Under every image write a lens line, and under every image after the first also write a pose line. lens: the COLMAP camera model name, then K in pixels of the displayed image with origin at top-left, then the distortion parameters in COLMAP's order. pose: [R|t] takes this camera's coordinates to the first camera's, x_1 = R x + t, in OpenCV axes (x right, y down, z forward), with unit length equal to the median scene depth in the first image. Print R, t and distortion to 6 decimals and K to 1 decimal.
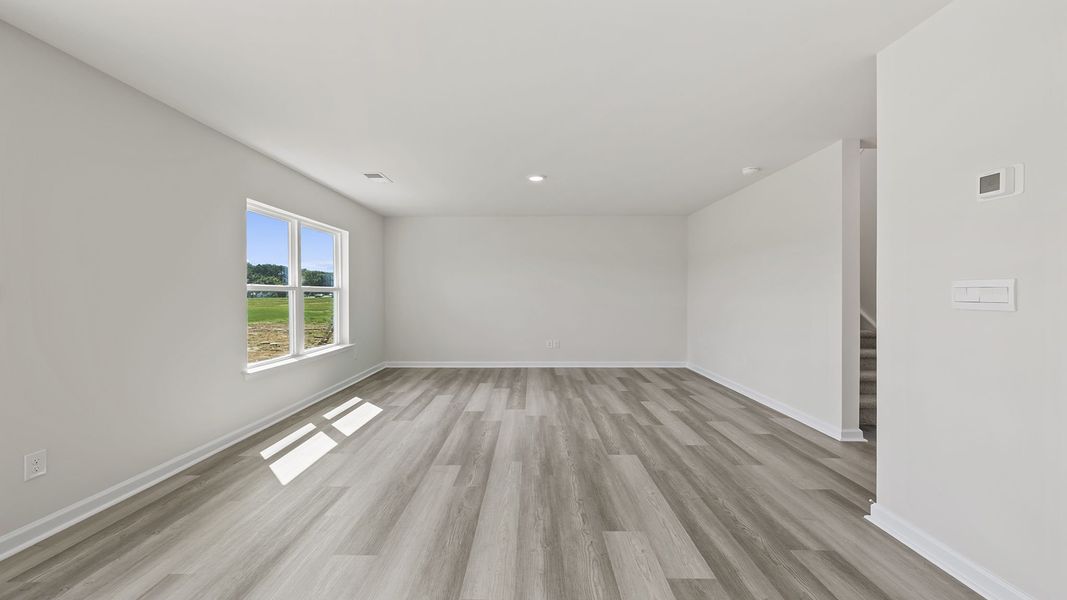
lens RADIAL K [[455.9, 0, 537.7], [0, 455.9, 293.8], [0, 0, 1]] dist [0.001312, 0.000255]
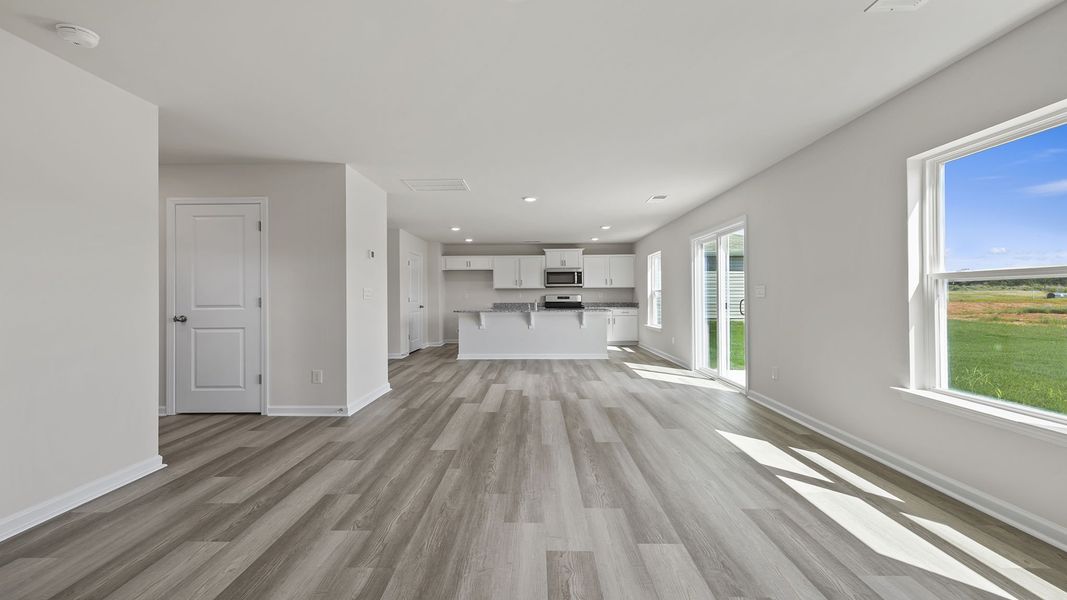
lens RADIAL K [[455.9, 0, 518.8], [0, 455.9, 298.2], [0, 0, 1]] dist [0.001312, 0.000255]
pose [[-0.998647, 0.005491, 0.051709, -0.033779], [0.005663, 0.999979, 0.003185, 0.014507], [-0.051691, 0.003474, -0.998657, 1.925711]]
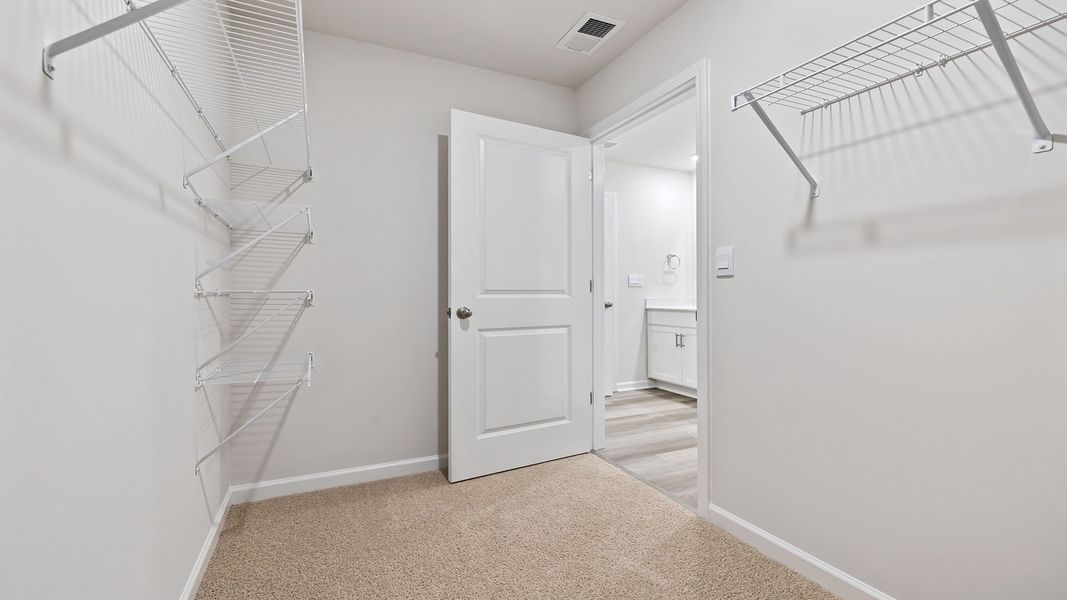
lens RADIAL K [[461.5, 0, 527.0], [0, 461.5, 293.3], [0, 0, 1]] dist [0.002278, 0.000734]
pose [[-0.910299, 0.004232, -0.413931, 1.237353], [0.001009, 0.999967, 0.008005, 0.032460], [0.413951, 0.006870, -0.910273, 1.407525]]
